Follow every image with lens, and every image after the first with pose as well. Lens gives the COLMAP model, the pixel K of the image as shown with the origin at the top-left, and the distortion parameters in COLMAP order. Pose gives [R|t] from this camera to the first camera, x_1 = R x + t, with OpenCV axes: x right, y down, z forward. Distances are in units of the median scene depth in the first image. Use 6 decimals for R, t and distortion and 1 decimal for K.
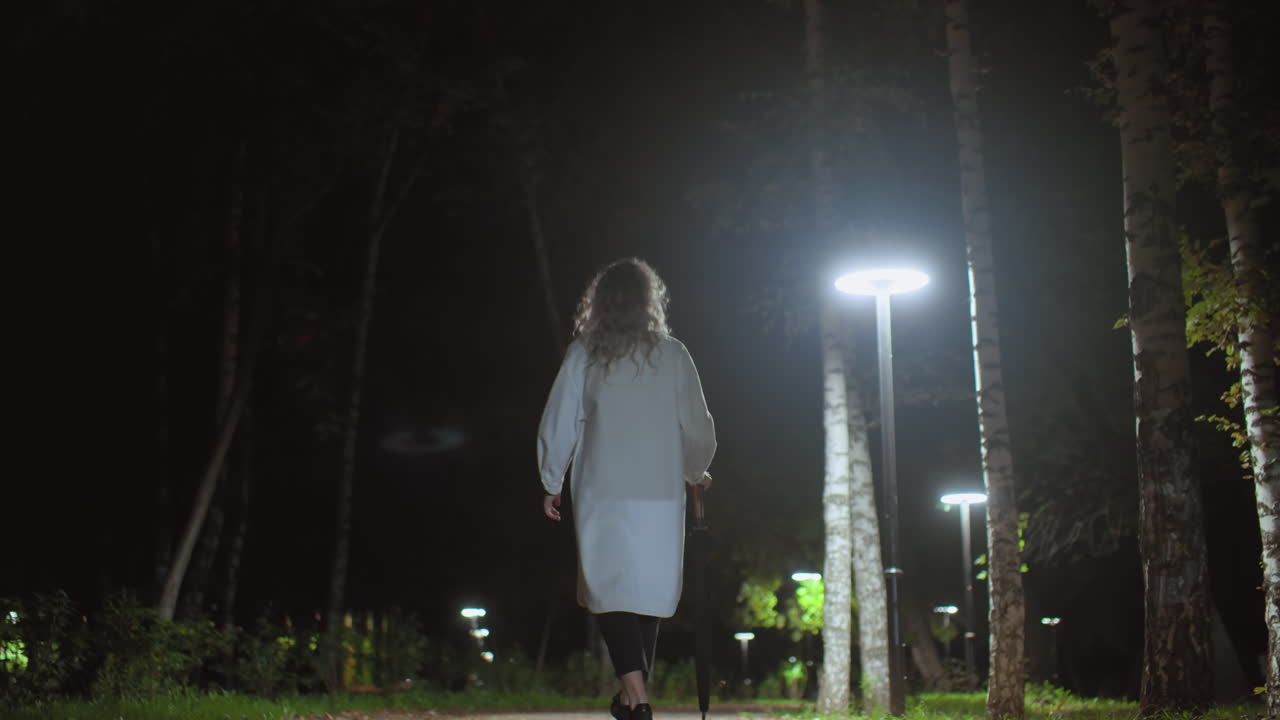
lens RADIAL K [[1659.1, 0, 640.0], [0, 1659.1, 360.0], [0, 0, 1]] dist [-0.056170, 0.000519]
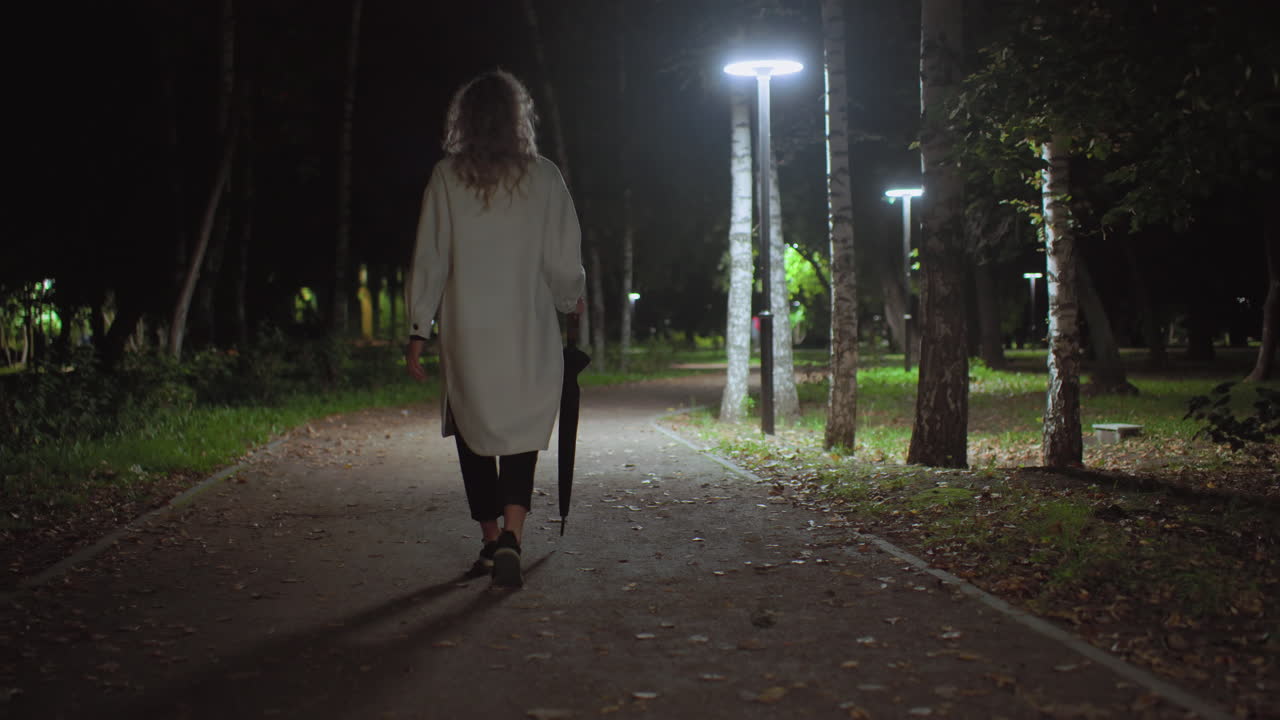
lens RADIAL K [[1659.1, 0, 640.0], [0, 1659.1, 360.0], [0, 0, 1]] dist [-0.056170, 0.000519]
pose [[0.999903, -0.004259, -0.013284, 0.082519], [0.007055, 0.975894, 0.218131, -0.114651], [0.012034, -0.218204, 0.975829, -0.215399]]
